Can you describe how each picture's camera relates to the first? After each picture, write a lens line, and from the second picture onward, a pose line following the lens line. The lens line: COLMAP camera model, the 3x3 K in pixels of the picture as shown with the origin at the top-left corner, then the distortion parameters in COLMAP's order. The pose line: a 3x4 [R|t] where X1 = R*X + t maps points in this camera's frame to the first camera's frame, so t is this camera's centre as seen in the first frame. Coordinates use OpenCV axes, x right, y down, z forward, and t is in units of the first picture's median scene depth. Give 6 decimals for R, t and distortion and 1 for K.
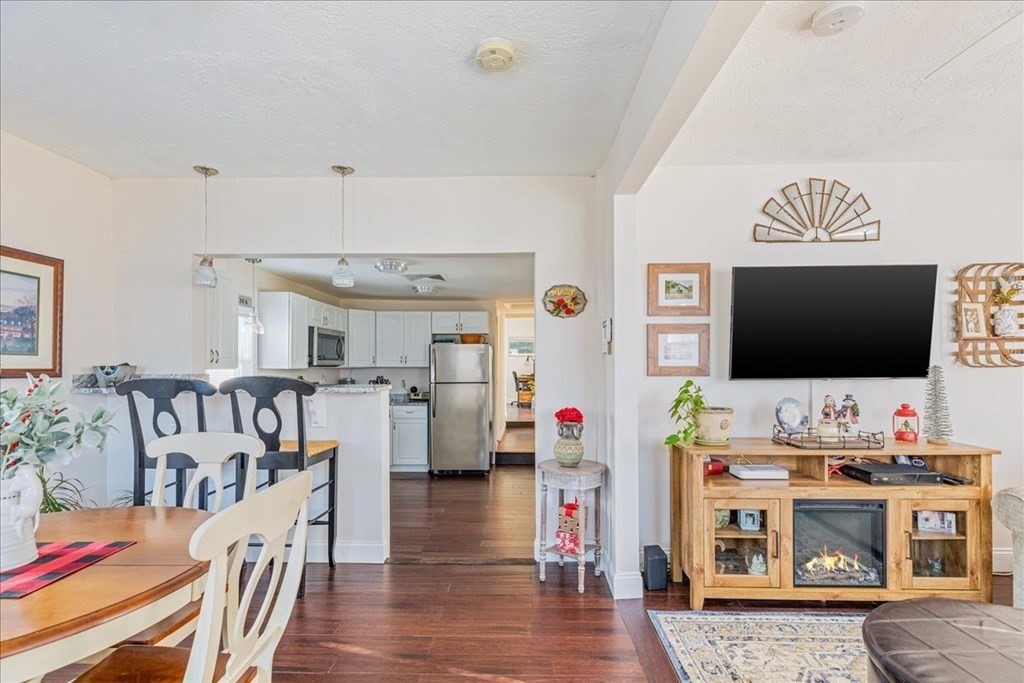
lens RADIAL K [[462.8, 0, 514.1], [0, 462.8, 347.1], [0, 0, 1]] dist [0.001986, 0.000261]
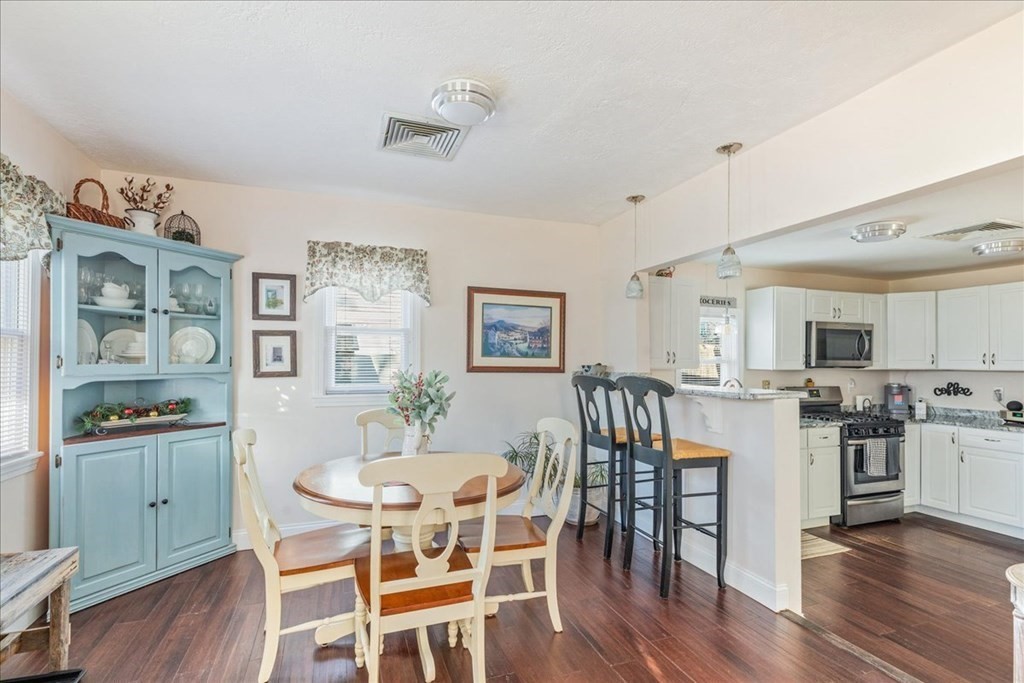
lens RADIAL K [[471.1, 0, 503.6], [0, 471.1, 346.0], [0, 0, 1]] dist [0.000096, 0.000828]
pose [[0.353809, -0.030404, -0.934824, 0.310090], [0.029506, 0.999337, -0.021335, 0.005668], [0.934852, -0.020035, 0.354471, 0.252382]]
